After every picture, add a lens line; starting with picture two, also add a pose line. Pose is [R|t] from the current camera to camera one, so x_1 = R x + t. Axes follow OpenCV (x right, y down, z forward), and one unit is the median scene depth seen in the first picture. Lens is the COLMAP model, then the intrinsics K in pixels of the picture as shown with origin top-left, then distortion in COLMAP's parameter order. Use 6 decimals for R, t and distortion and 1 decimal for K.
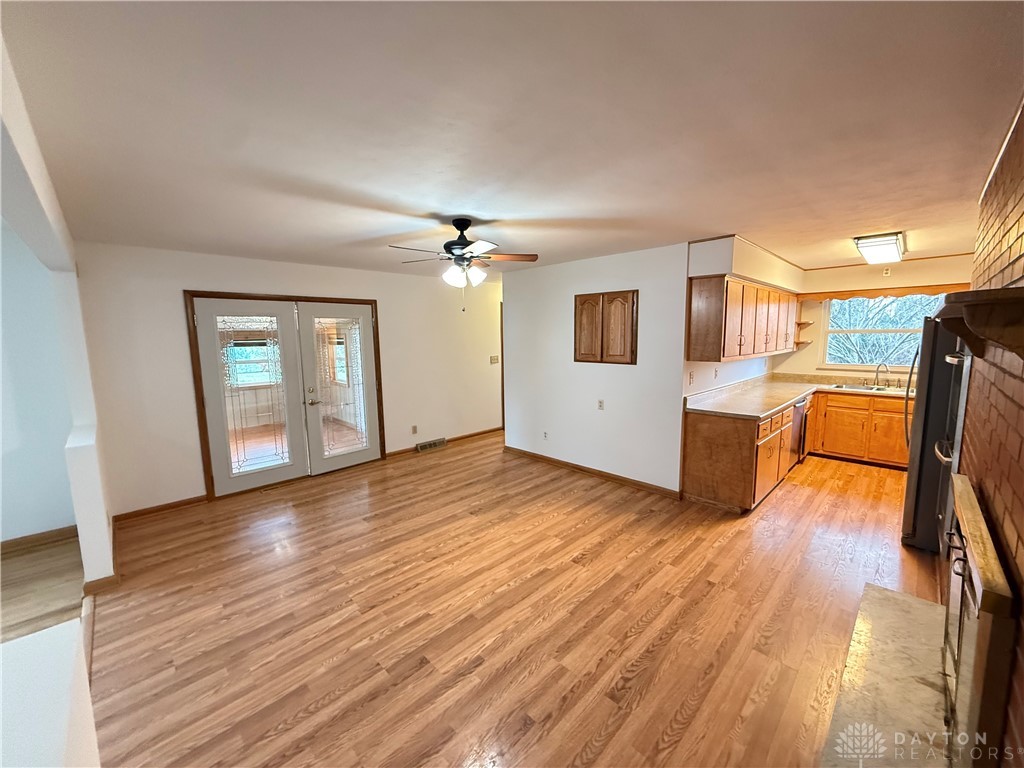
lens RADIAL K [[406.7, 0, 510.9], [0, 406.7, 385.1], [0, 0, 1]] dist [-0.000310, 0.000018]
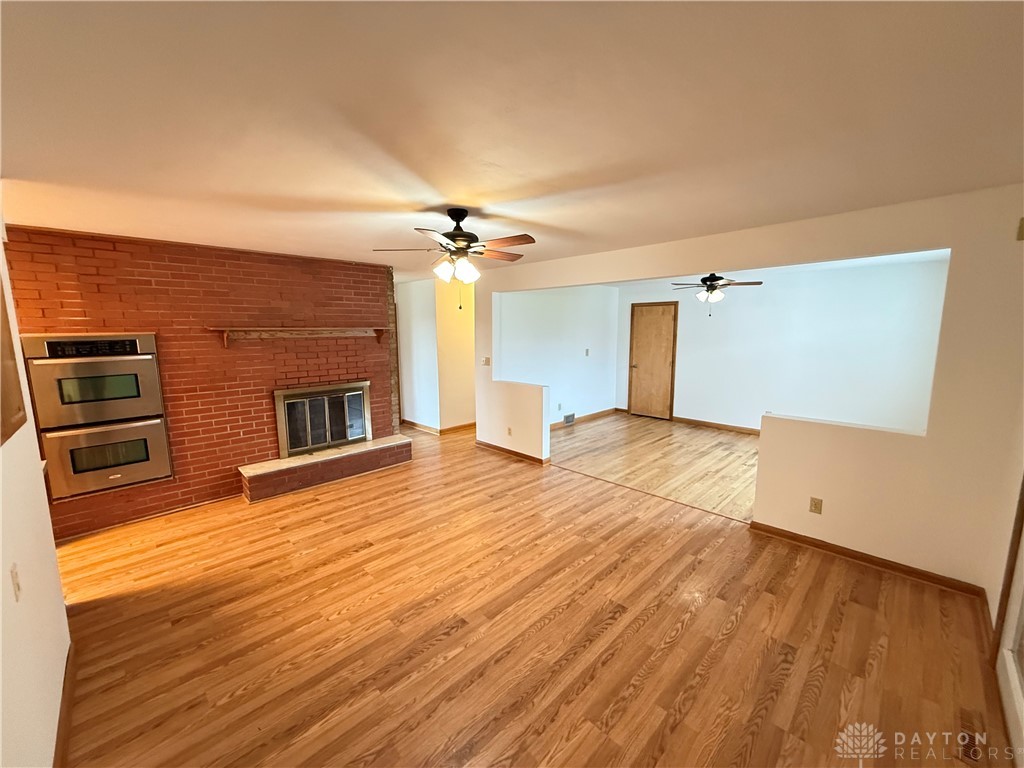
lens RADIAL K [[406.7, 0, 508.7], [0, 406.7, 382.7], [0, 0, 1]] dist [-0.000310, 0.000018]
pose [[-0.999773, 0.018573, 0.010461, -0.173492], [0.020632, 0.966470, 0.255950, -0.191471], [-0.005357, 0.256108, -0.966633, 1.452121]]
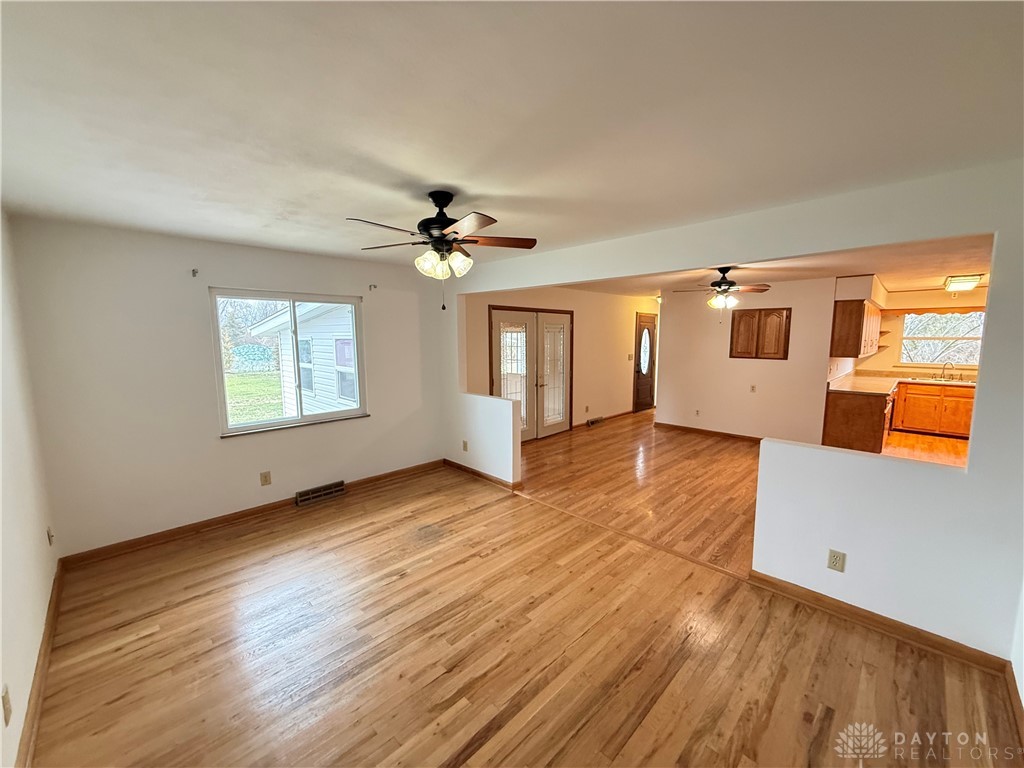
lens RADIAL K [[406.7, 0, 511.6], [0, 406.7, 386.2], [0, 0, 1]] dist [-0.000310, 0.000018]
pose [[0.999923, 0.011776, 0.003784, -0.710202], [-0.011765, 0.999926, -0.002987, 0.062083], [-0.003819, 0.002943, 0.999988, -0.453852]]
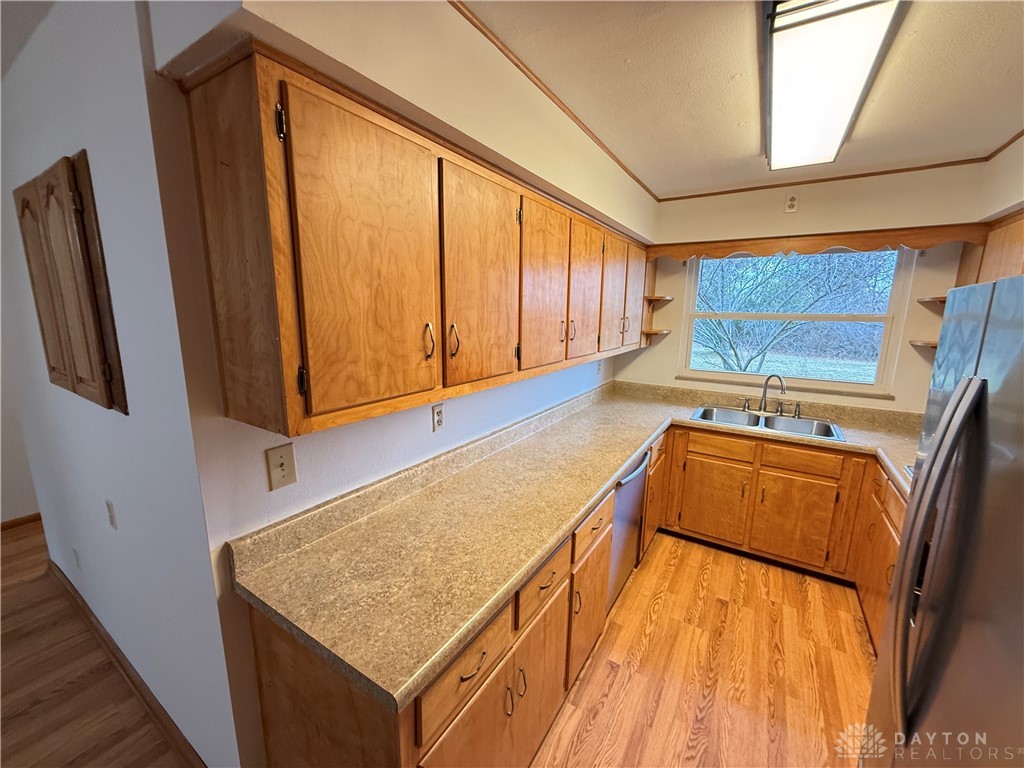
lens RADIAL K [[406.7, 0, 512.0], [0, 406.7, 392.2], [0, 0, 1]] dist [-0.000310, 0.000018]
pose [[0.973482, -0.024904, 0.227403, 0.558687], [0.008014, 0.997159, 0.074899, -0.095168], [-0.228622, -0.071091, 0.970916, 0.693790]]
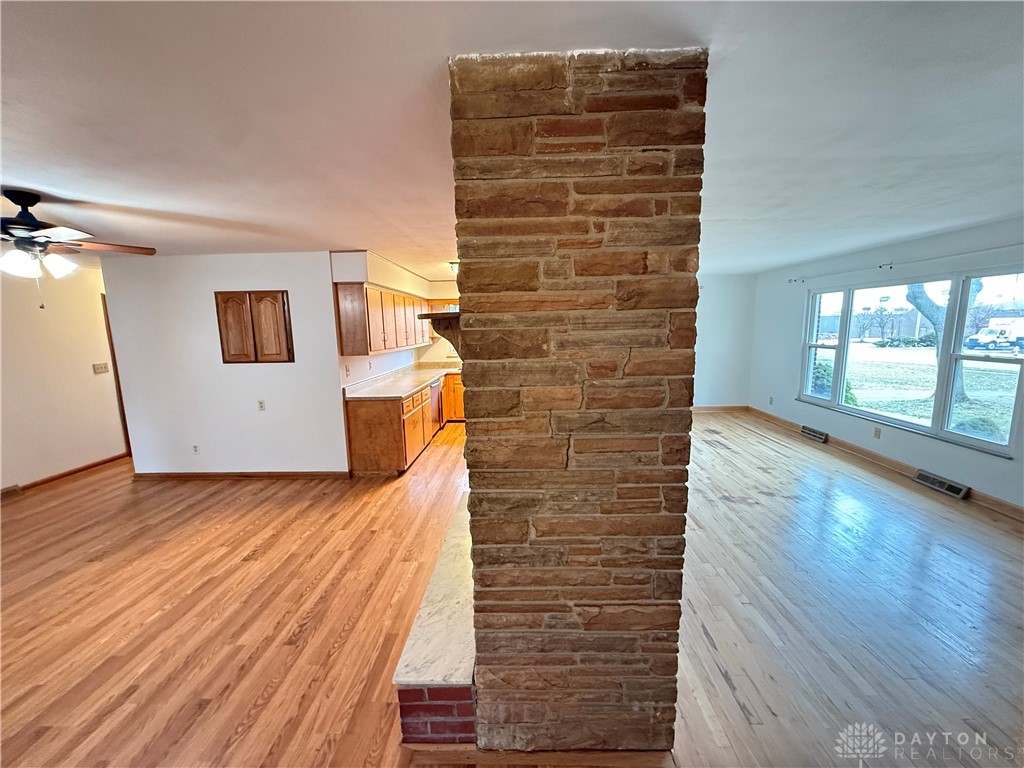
lens RADIAL K [[406.7, 0, 510.0], [0, 406.7, 386.3], [0, 0, 1]] dist [-0.000310, 0.000018]
pose [[0.727258, -0.103862, 0.678461, -0.004091], [0.097225, 0.994106, 0.047964, 0.015825], [-0.679443, 0.031081, 0.733069, -0.149271]]
